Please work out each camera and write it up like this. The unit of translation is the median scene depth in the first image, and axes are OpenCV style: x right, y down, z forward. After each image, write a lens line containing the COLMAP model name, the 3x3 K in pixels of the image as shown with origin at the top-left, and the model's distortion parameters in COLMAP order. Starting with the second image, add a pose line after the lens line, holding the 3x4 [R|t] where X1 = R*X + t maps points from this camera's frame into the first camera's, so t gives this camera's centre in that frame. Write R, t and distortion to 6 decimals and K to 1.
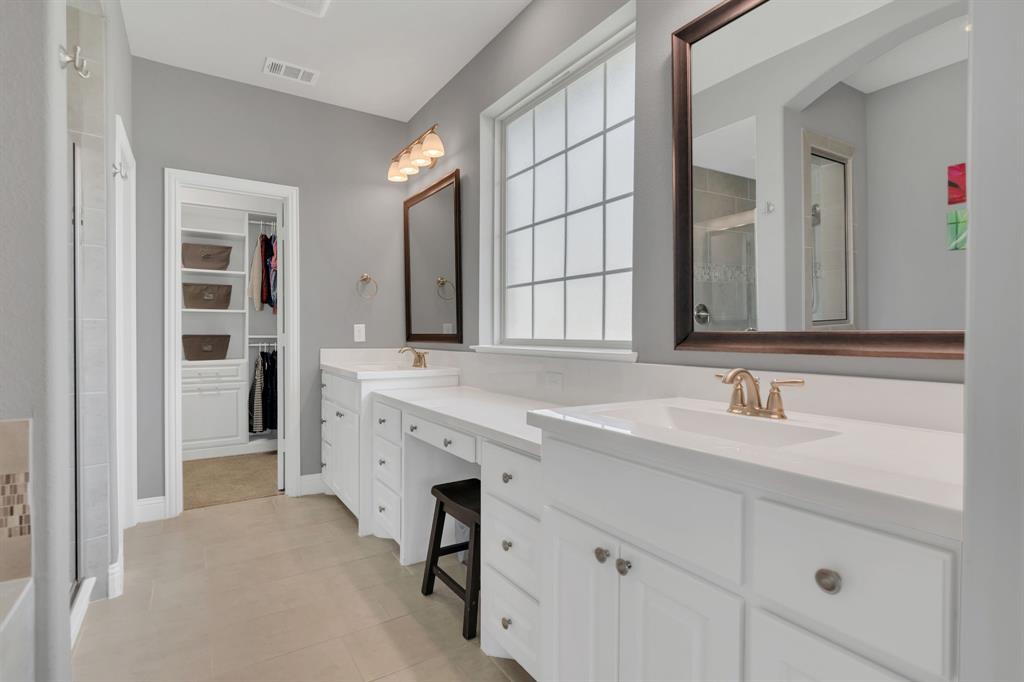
lens RADIAL K [[509.8, 0, 512.8], [0, 509.8, 339.5], [0, 0, 1]] dist [0.018888, 0.001668]
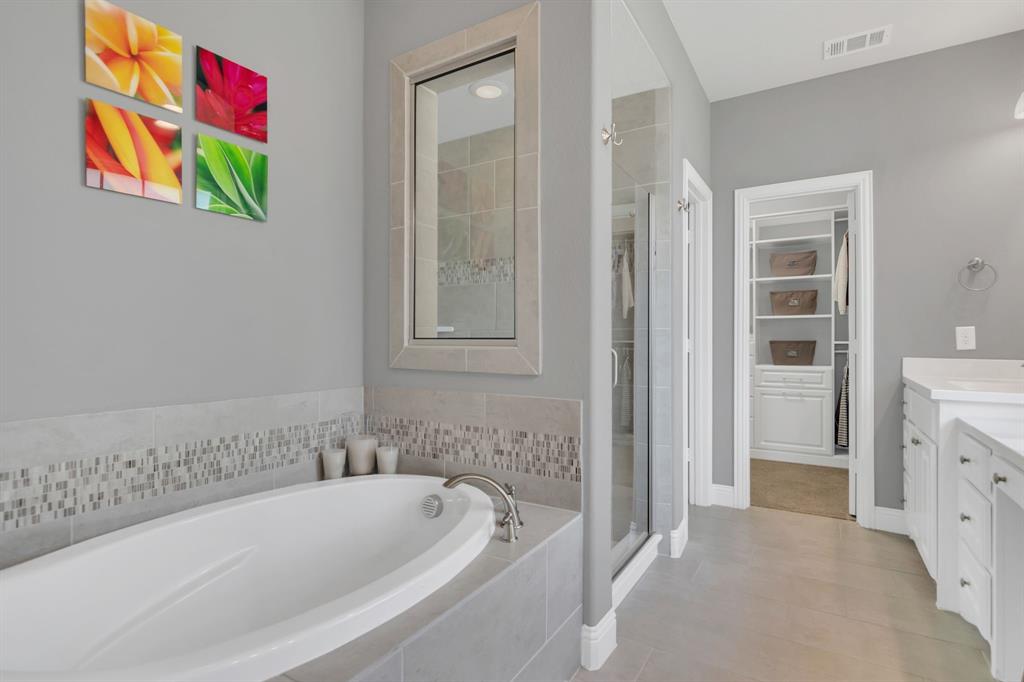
lens RADIAL K [[509.8, 0, 513.2], [0, 509.8, 336.6], [0, 0, 1]] dist [0.018888, 0.001668]
pose [[0.455557, -0.006676, -0.890181, 0.079462], [-0.007948, 0.999902, -0.011567, -0.001242], [0.890171, 0.012344, 0.455460, 0.069885]]
